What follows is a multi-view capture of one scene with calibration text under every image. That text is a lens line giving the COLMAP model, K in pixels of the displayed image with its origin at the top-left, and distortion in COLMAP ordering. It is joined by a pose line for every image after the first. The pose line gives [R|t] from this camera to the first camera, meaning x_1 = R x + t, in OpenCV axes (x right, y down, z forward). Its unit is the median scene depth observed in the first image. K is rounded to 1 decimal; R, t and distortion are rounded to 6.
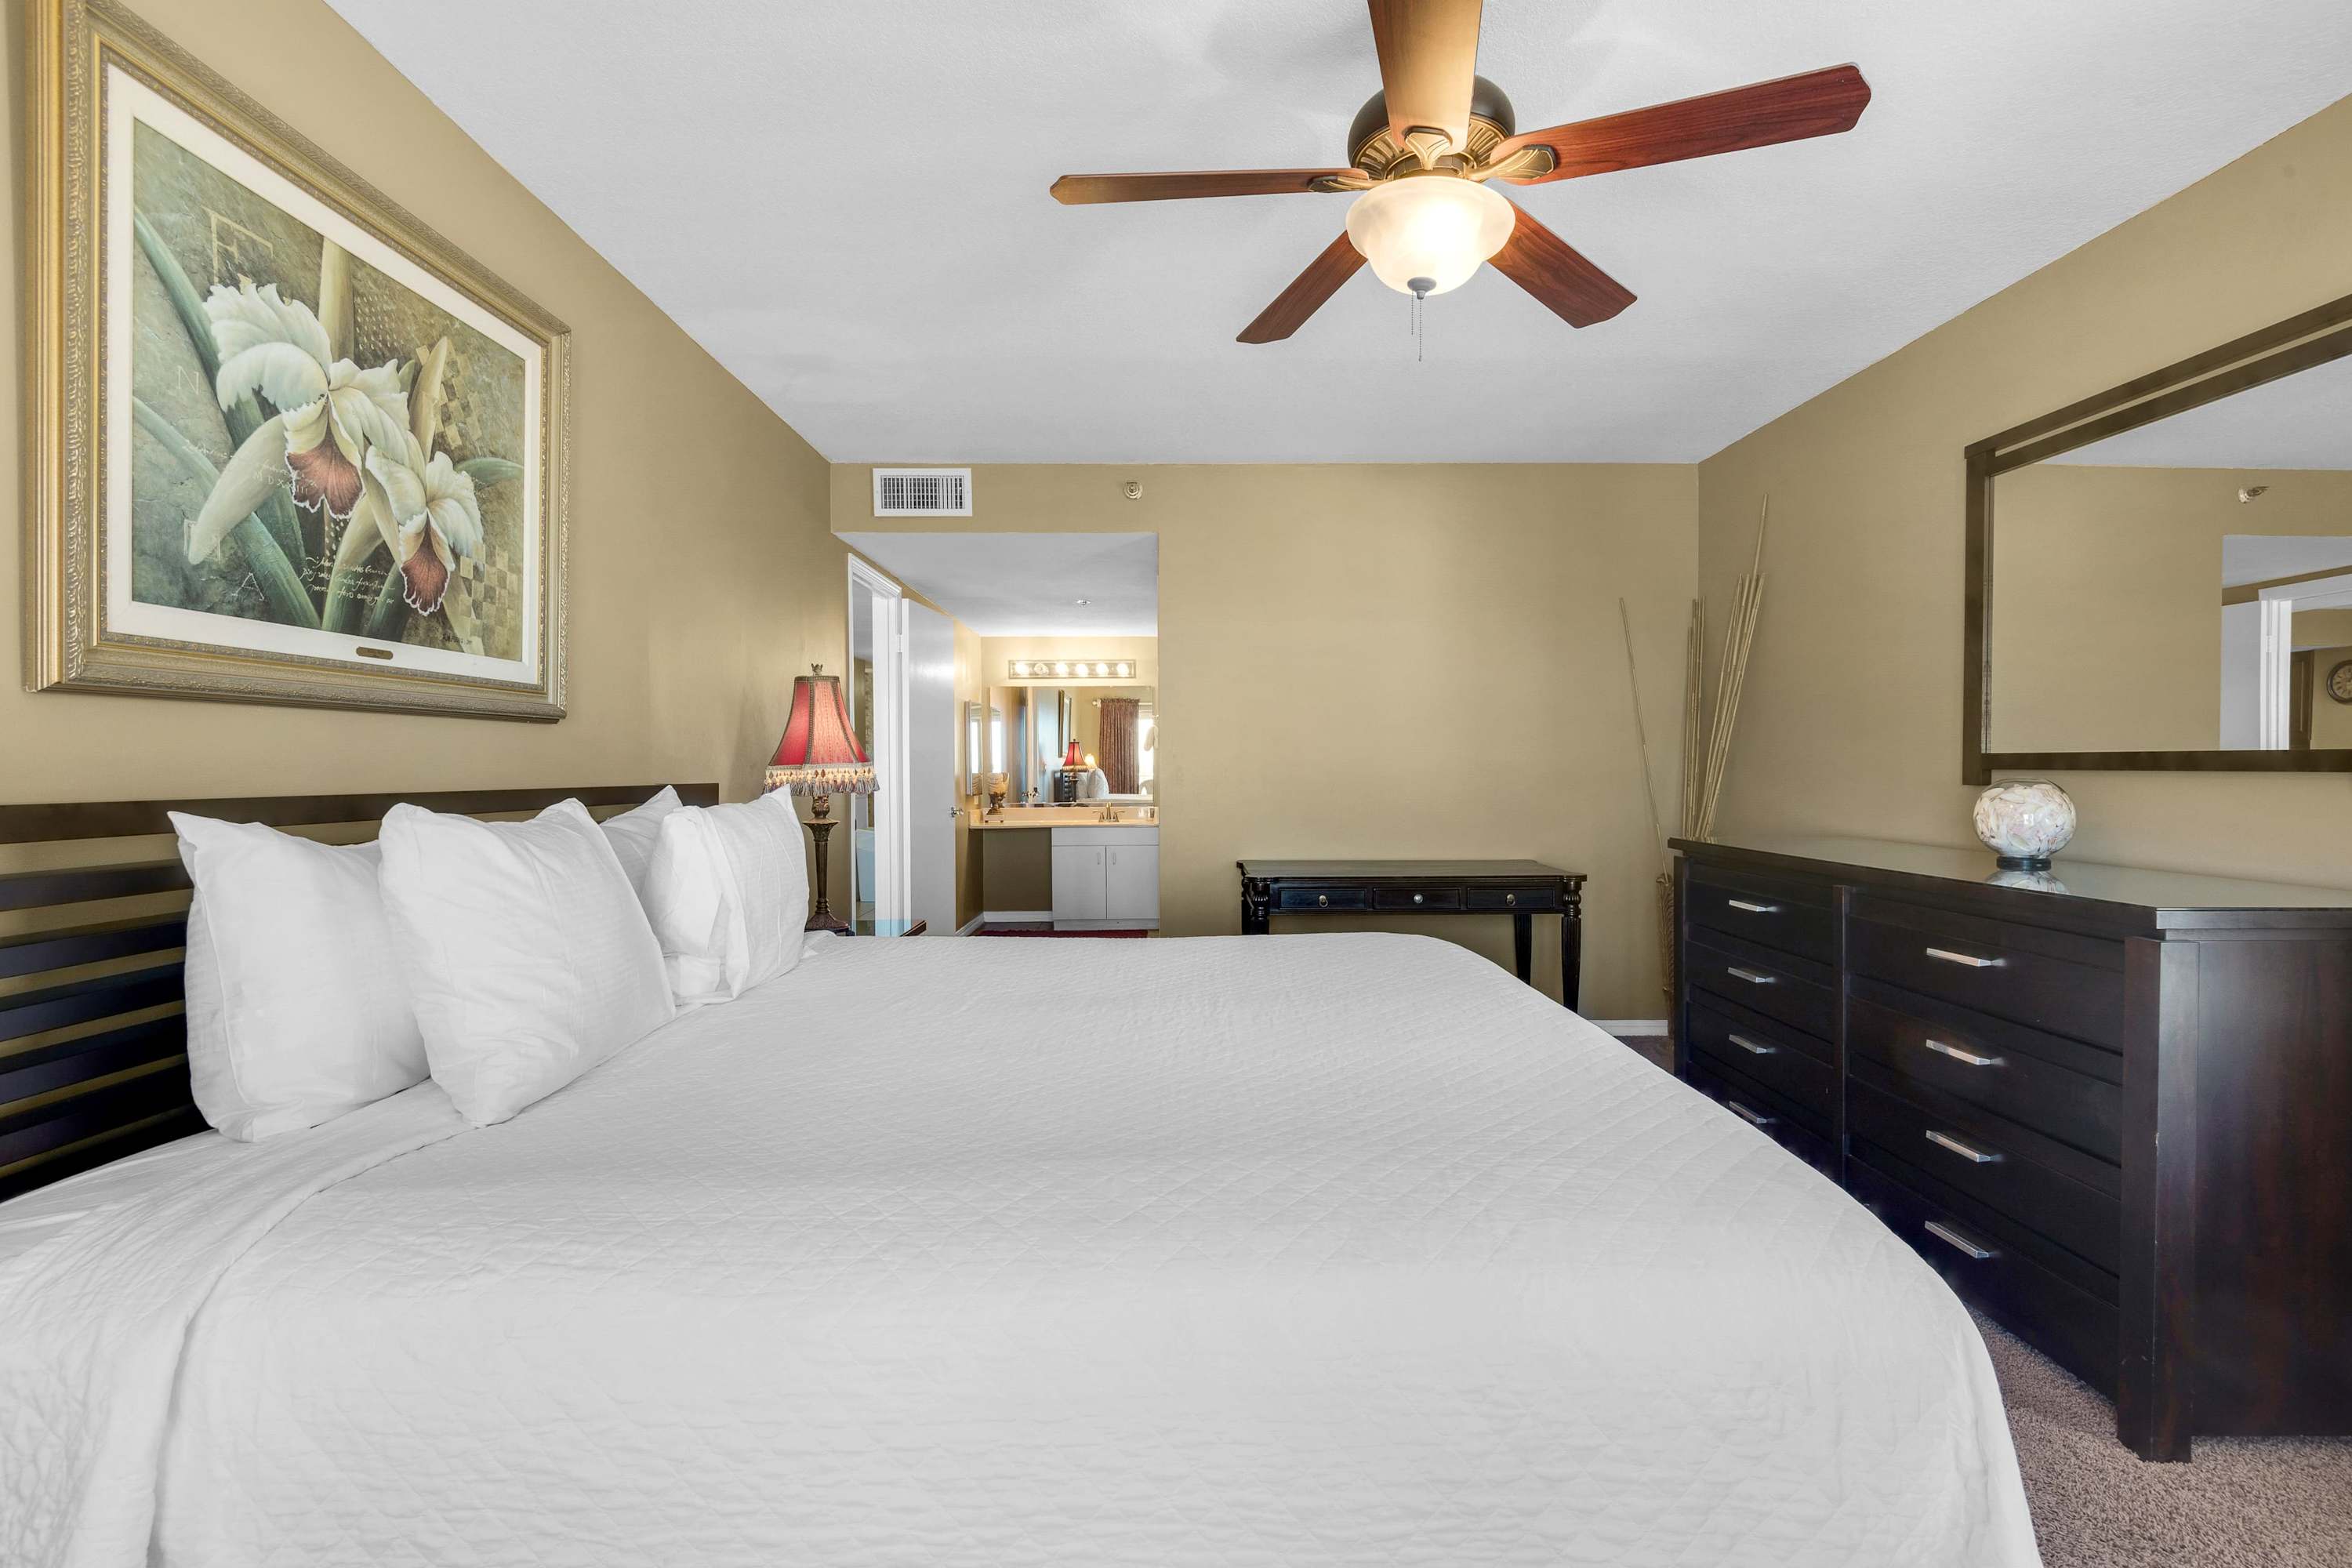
lens RADIAL K [[1250.2, 0, 1192.9], [0, 1250.2, 764.0], [0, 0, 1]] dist [0.030784, -0.029390]
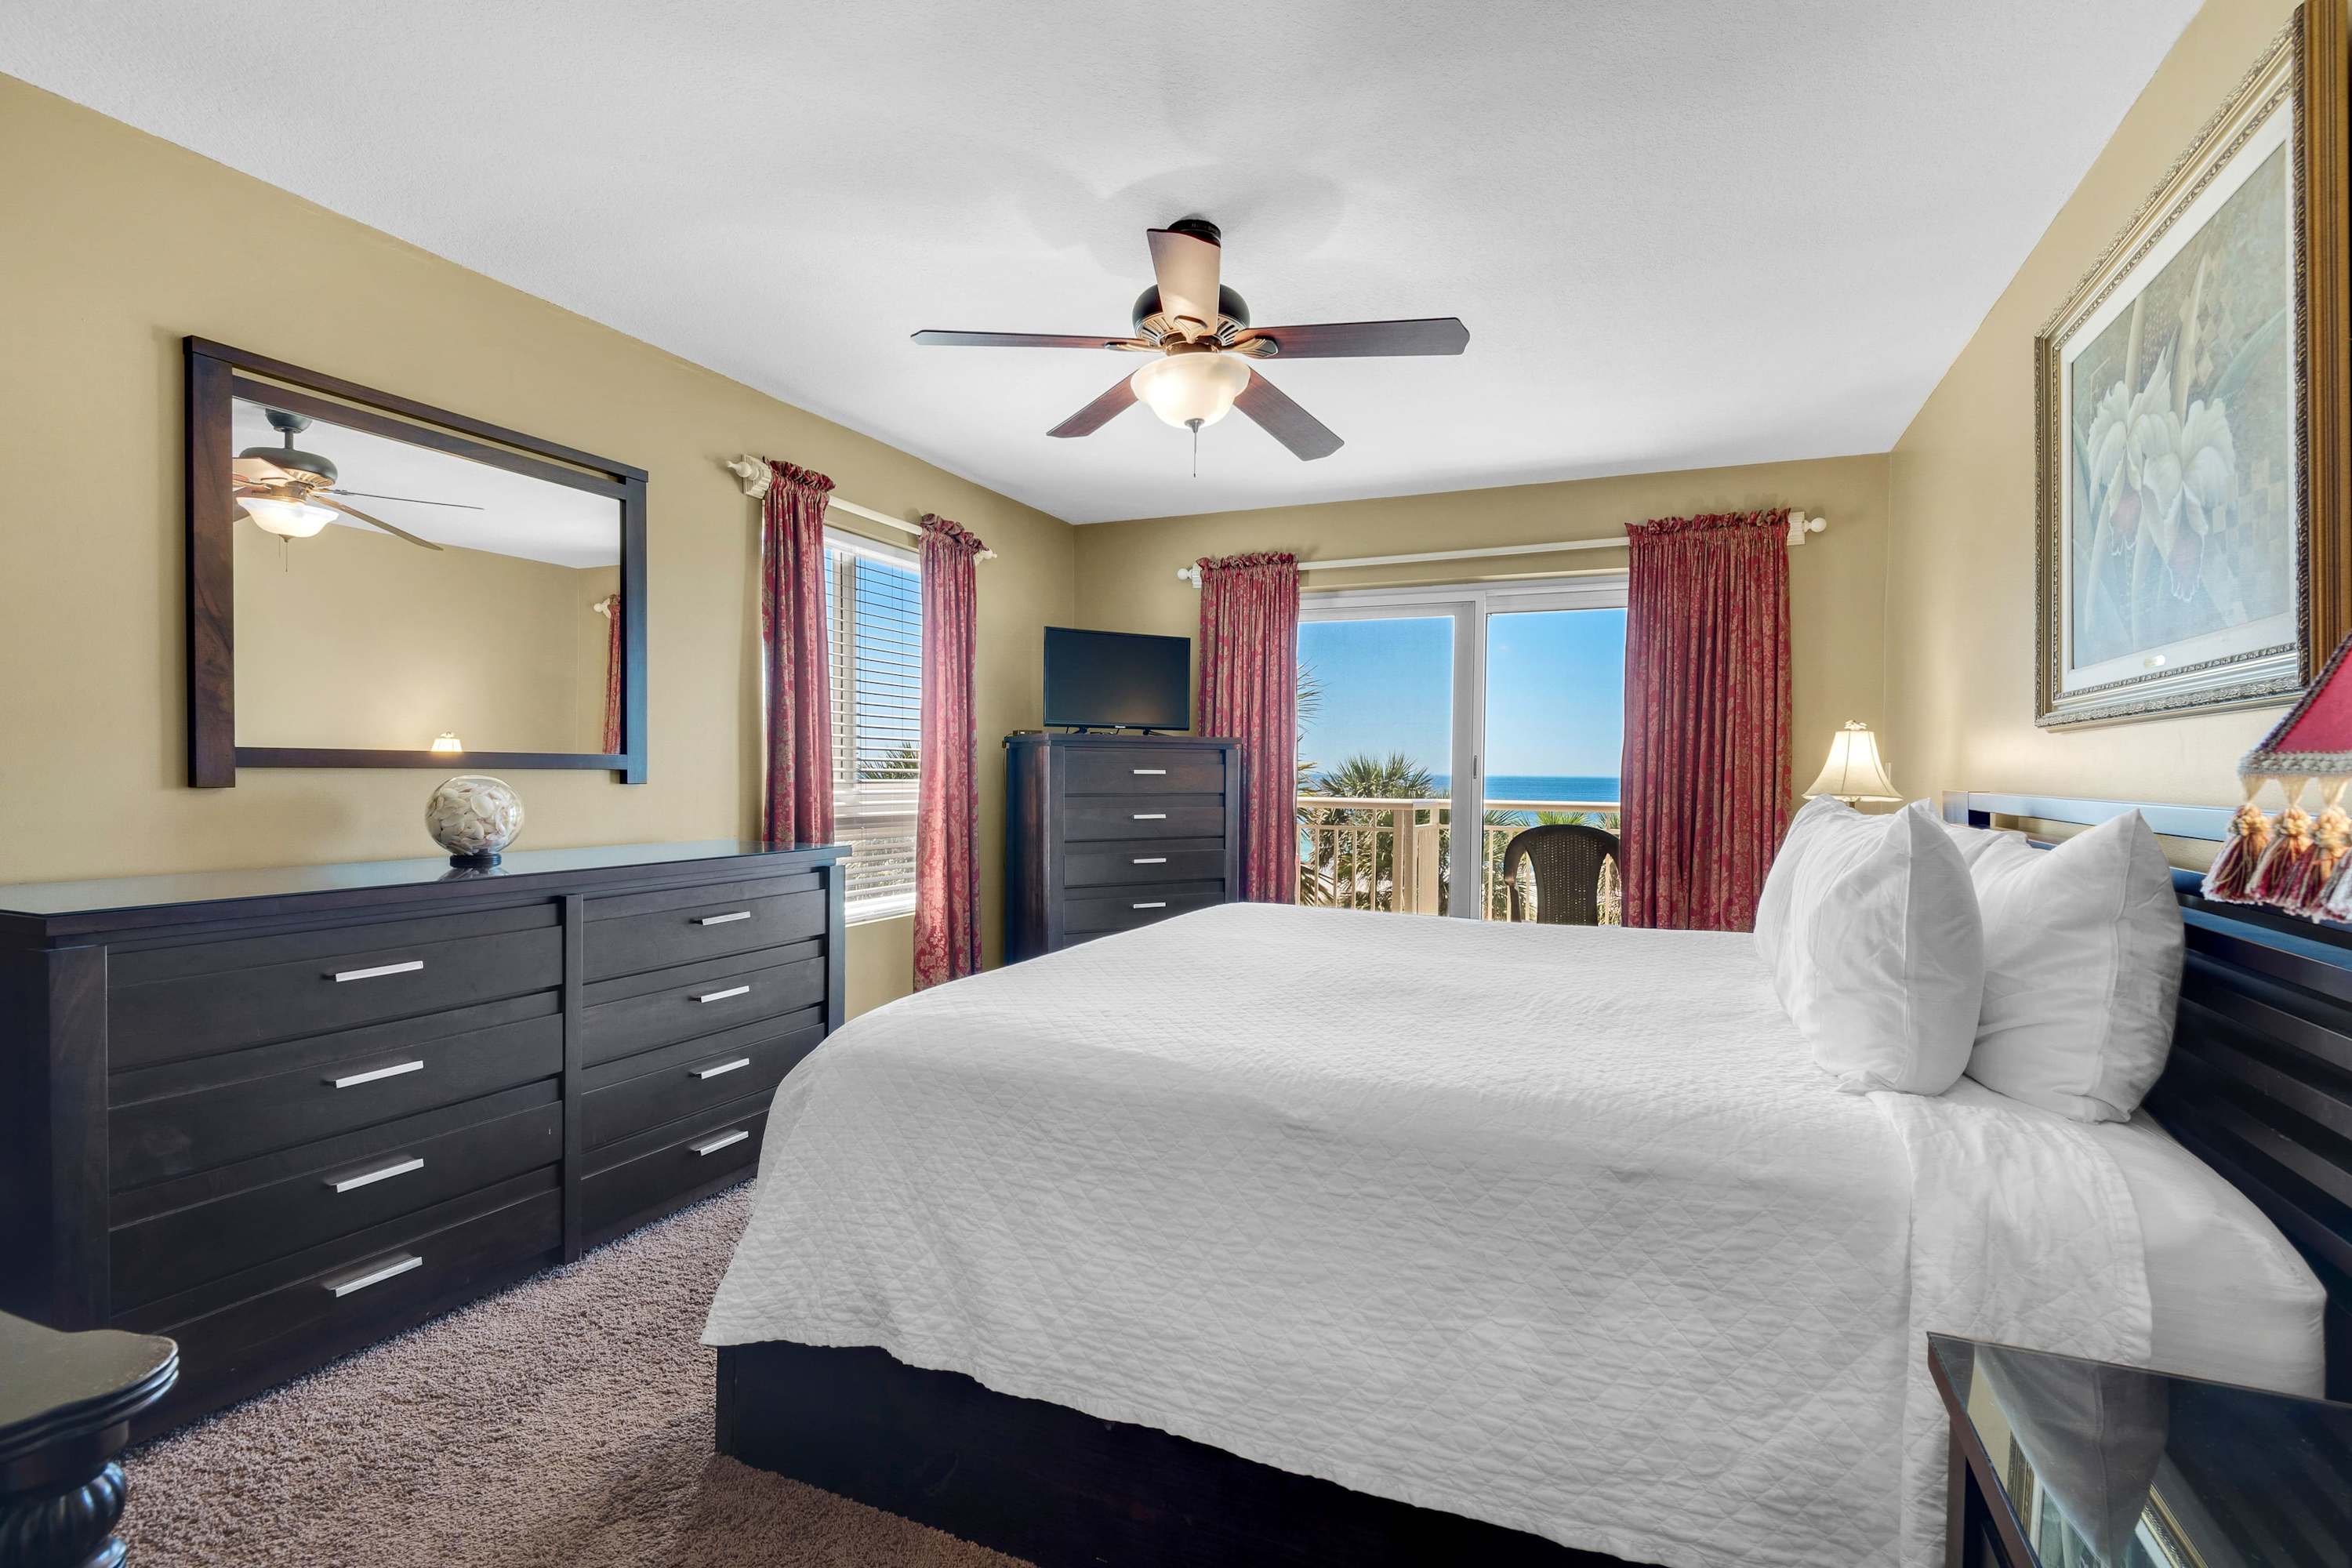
lens RADIAL K [[1250.2, 0, 1192.9], [0, 1250.2, 764.0], [0, 0, 1]] dist [0.030784, -0.029390]
pose [[-0.927861, -0.003638, 0.372908, -0.275574], [-0.006019, 0.999968, -0.005220, 0.002214], [-0.372877, -0.007088, -0.927854, 1.914776]]
